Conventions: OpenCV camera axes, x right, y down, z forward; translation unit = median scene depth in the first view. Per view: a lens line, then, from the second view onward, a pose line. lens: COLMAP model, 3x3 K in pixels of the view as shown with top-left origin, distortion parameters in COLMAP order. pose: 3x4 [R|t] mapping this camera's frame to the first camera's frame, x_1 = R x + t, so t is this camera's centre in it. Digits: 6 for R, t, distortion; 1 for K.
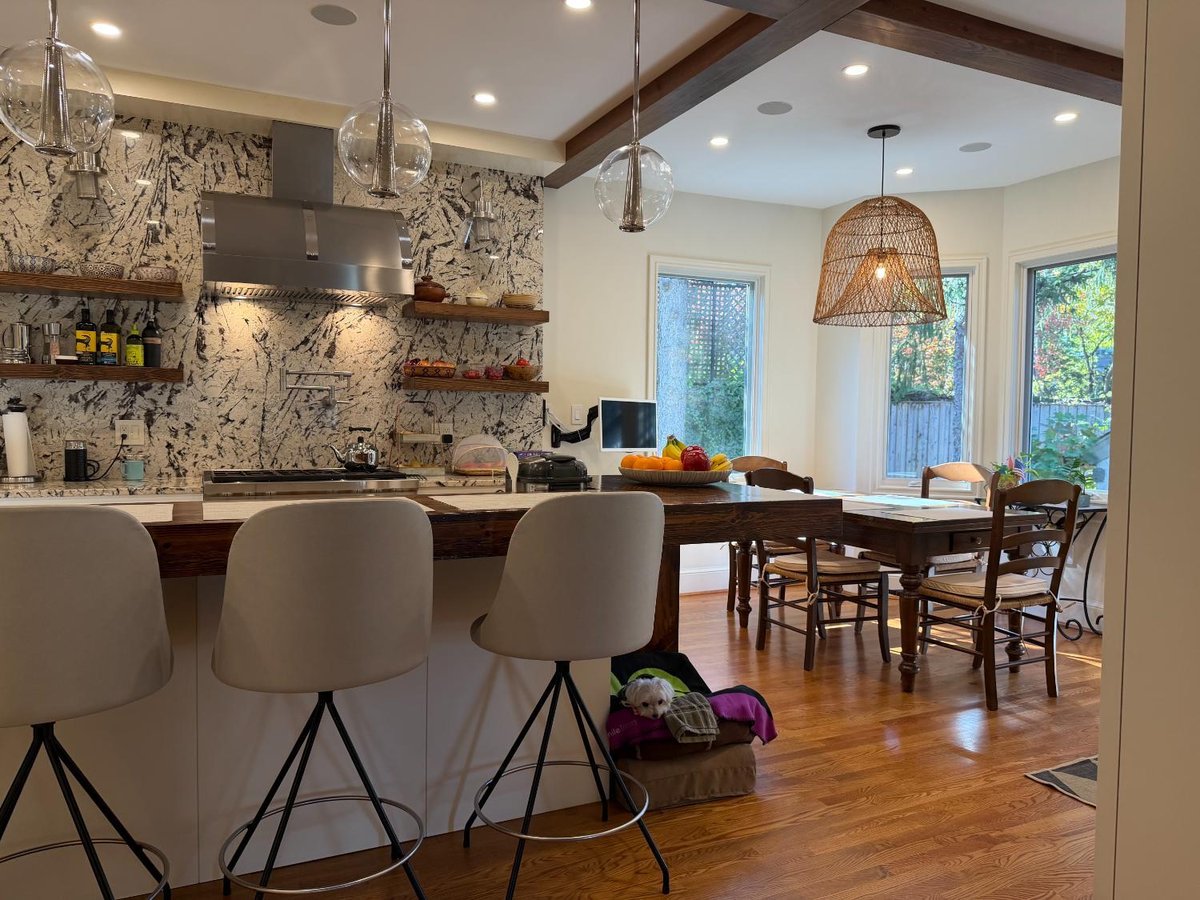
lens RADIAL K [[843.1, 0, 611.3], [0, 843.1, 455.1], [0, 0, 1]] dist [0.083640, -0.118397]
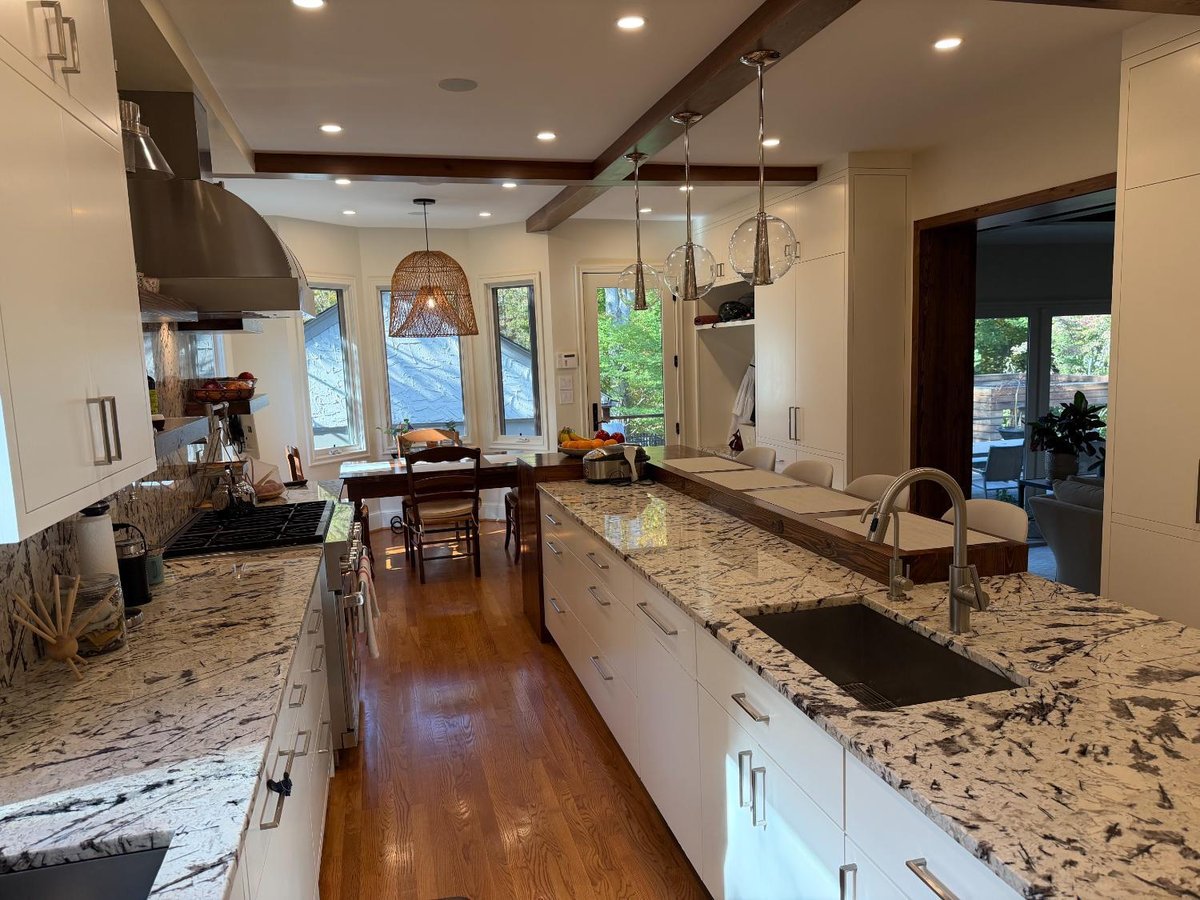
lens RADIAL K [[843.1, 0, 601.3], [0, 843.1, 451.4], [0, 0, 1]] dist [0.083640, -0.118397]
pose [[0.210557, -0.141867, 0.967233, -1.088487], [0.089424, 0.988061, 0.125455, -0.127799], [-0.973483, 0.060078, 0.220730, 0.453803]]
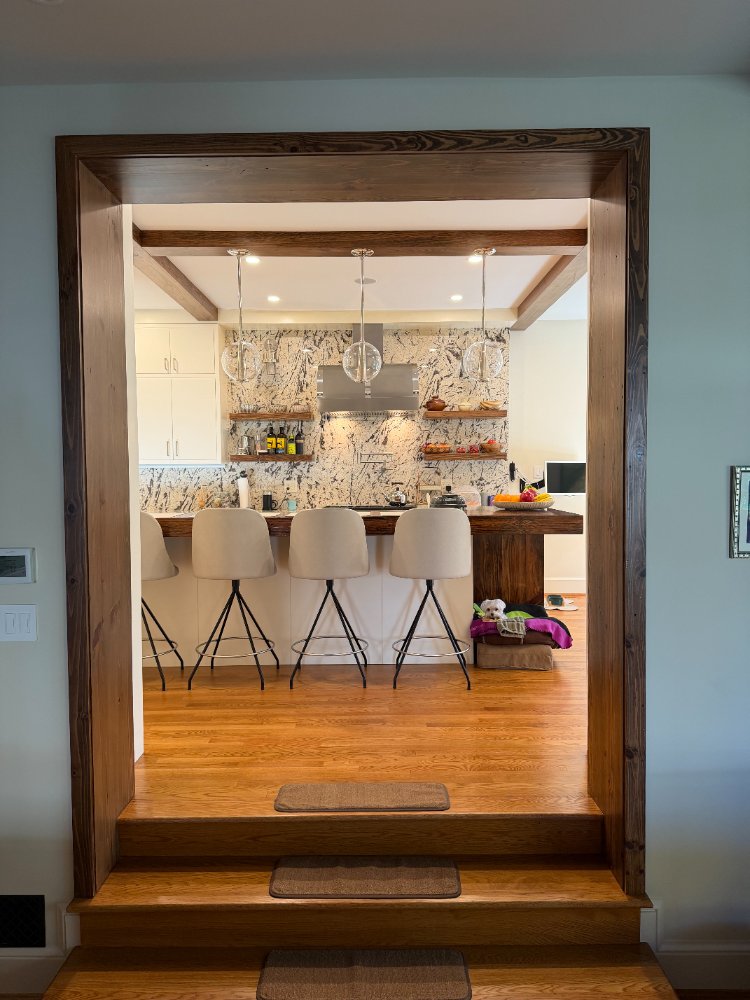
lens RADIAL K [[702.5, 0, 377.7], [0, 702.5, 501.4], [0, 0, 1]] dist [0.083640, -0.118397]
pose [[0.898689, -0.002799, -0.438578, 0.342101], [0.000835, 0.999989, -0.004670, 0.015976], [0.438586, 0.003831, 0.898681, -0.394027]]
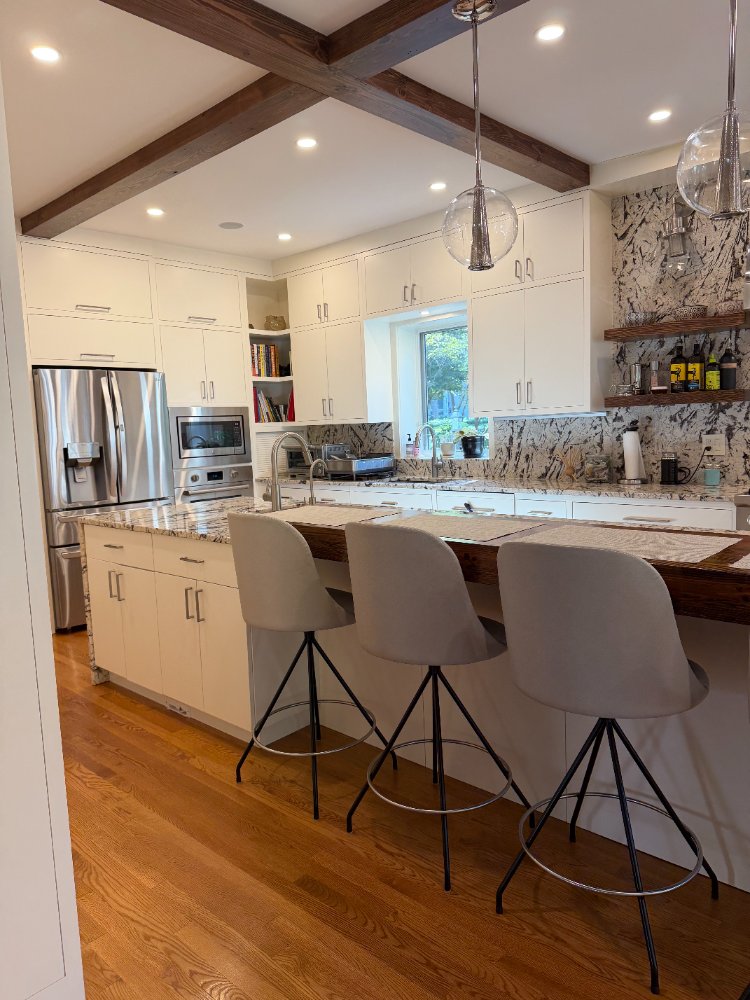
lens RADIAL K [[702.5, 0, 371.7], [0, 702.5, 495.8], [0, 0, 1]] dist [0.083640, -0.118397]
pose [[0.357623, 0.068825, -0.931326, 0.190469], [0.007524, 0.997036, 0.076570, -0.034317], [0.933836, -0.034390, 0.356045, 0.192662]]
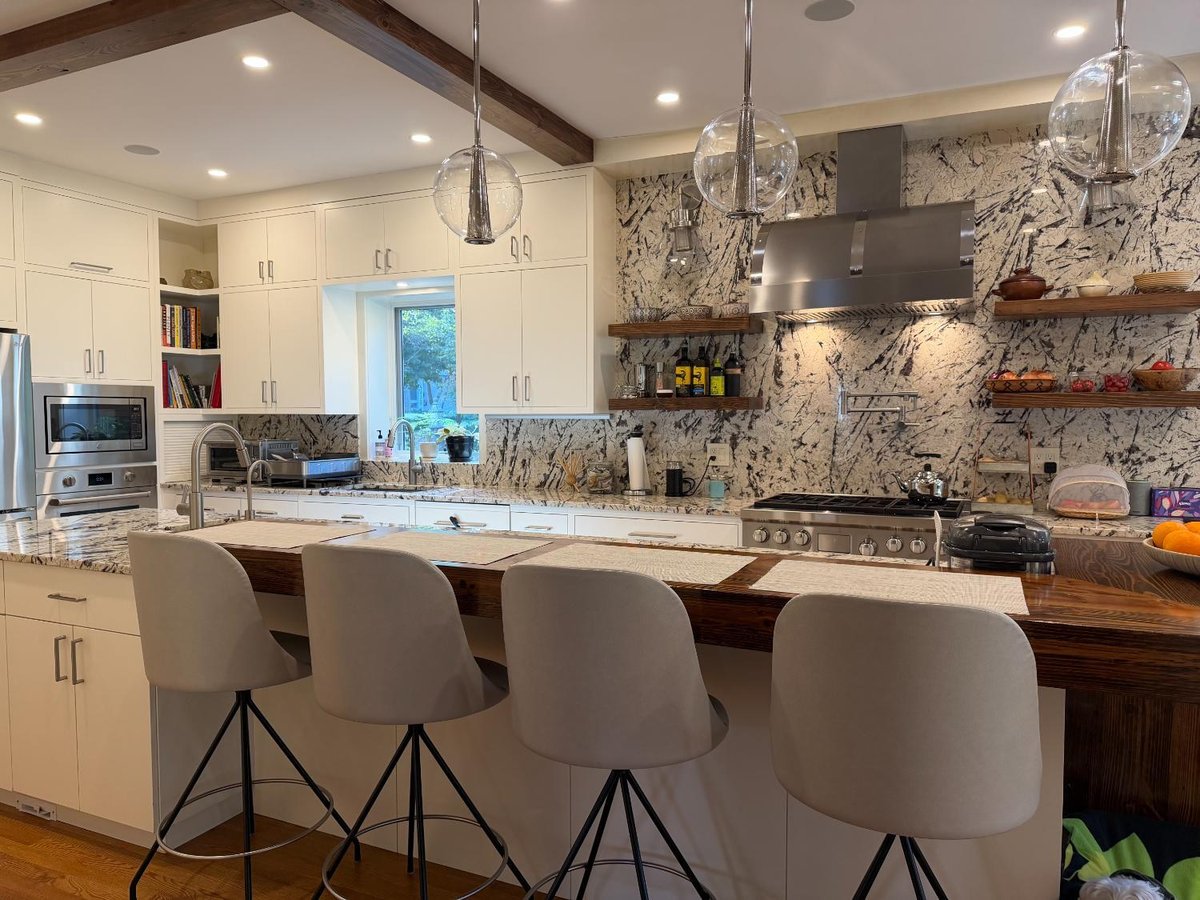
lens RADIAL K [[843.1, 0, 596.8], [0, 843.1, 455.3], [0, 0, 1]] dist [0.083640, -0.118397]
pose [[0.628889, 0.025230, -0.777086, 0.183171], [-0.023331, 0.999636, 0.013574, -0.035961], [0.777145, 0.009593, 0.629248, 0.182591]]
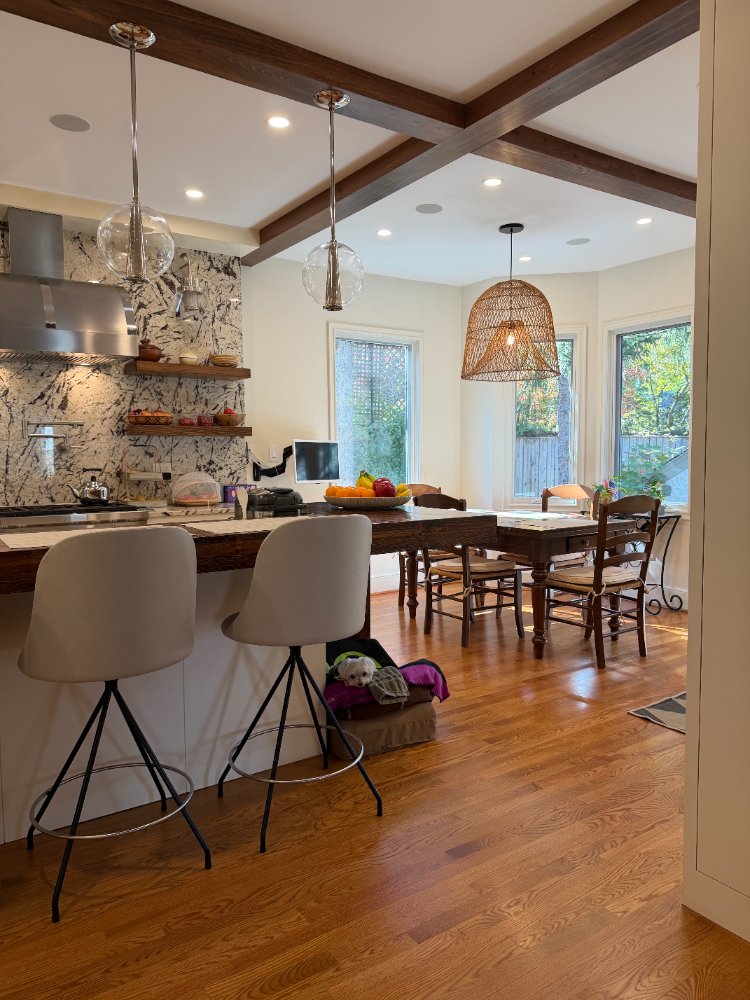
lens RADIAL K [[702.5, 0, 383.4], [0, 702.5, 501.6], [0, 0, 1]] dist [0.083640, -0.118397]
pose [[0.989432, -0.030376, 0.141778, -0.037596], [0.026756, 0.999267, 0.027374, -0.002435], [-0.142505, -0.023291, 0.989520, -0.042812]]
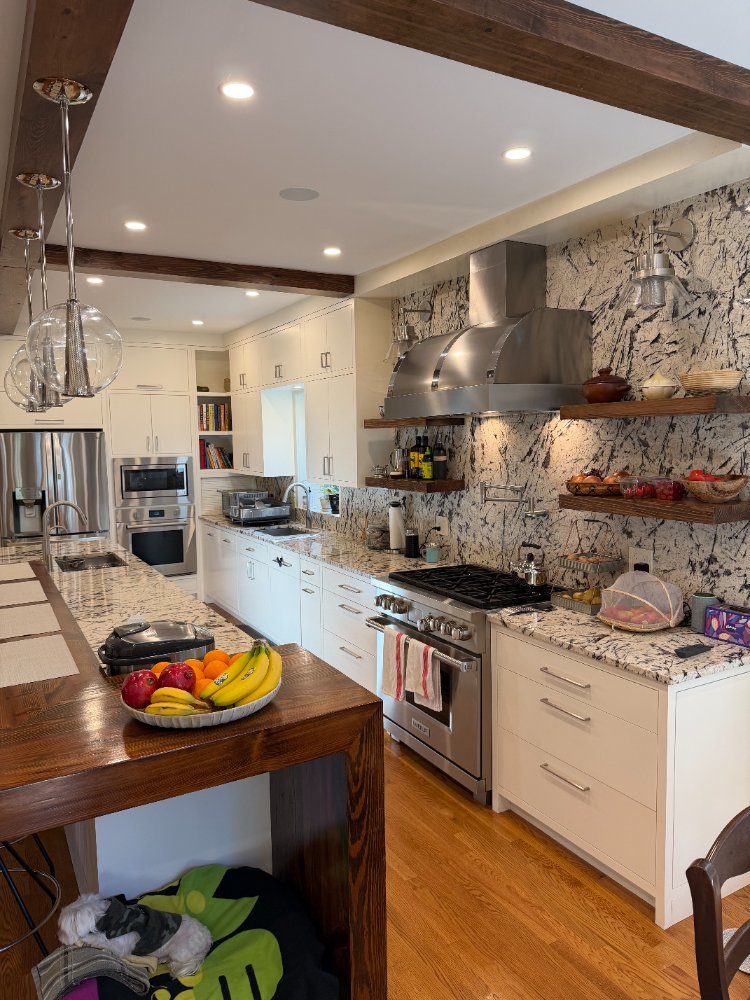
lens RADIAL K [[702.5, 0, 370.7], [0, 702.5, 502.1], [0, 0, 1]] dist [0.083640, -0.118397]
pose [[0.054027, 0.081744, -0.995188, 0.497858], [-0.025204, 0.996438, 0.080479, -0.143890], [0.998221, 0.020734, 0.055895, 0.803793]]
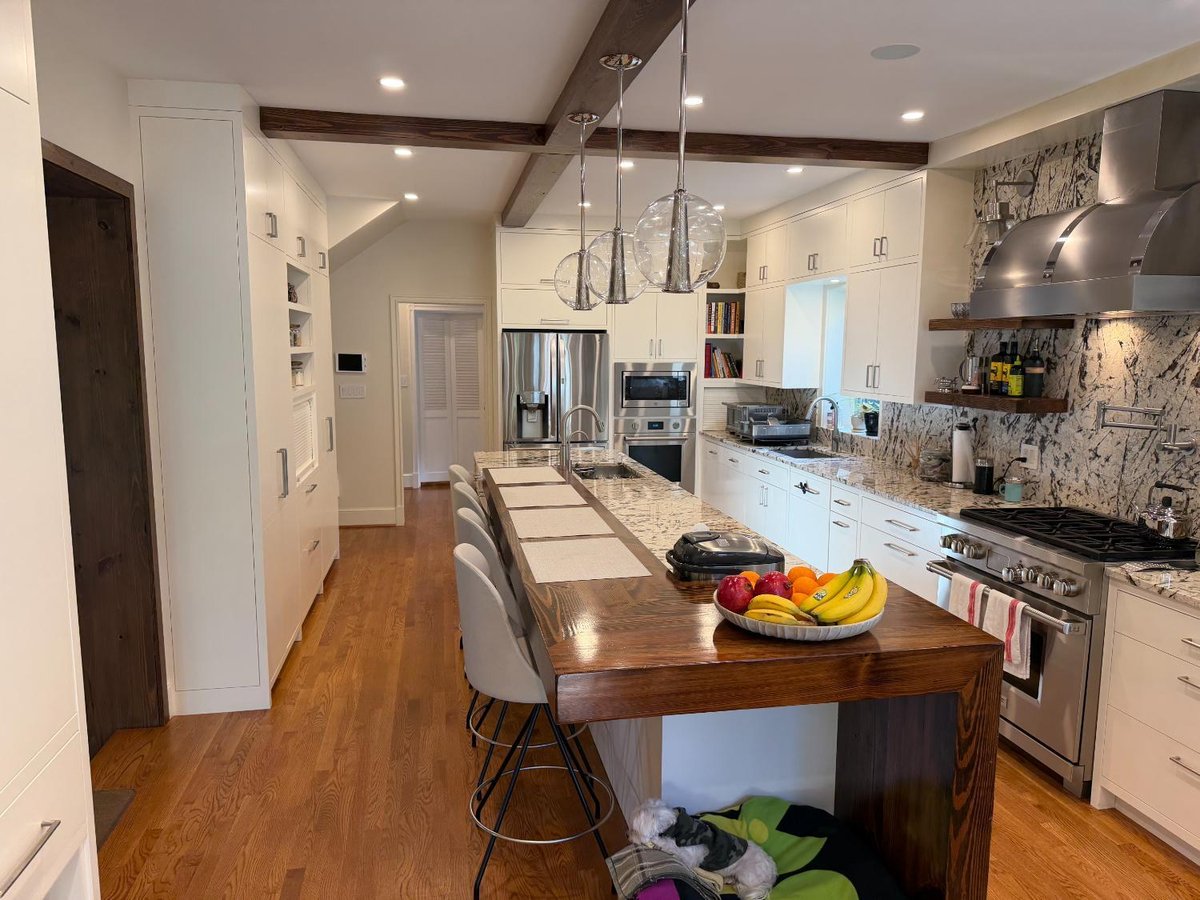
lens RADIAL K [[843.1, 0, 605.5], [0, 843.1, 456.1], [0, 0, 1]] dist [0.083640, -0.118397]
pose [[-0.252890, 0.114930, -0.960644, 0.559099], [-0.049292, 0.990099, 0.131430, -0.135104], [0.966239, 0.080589, -0.244721, 0.732610]]
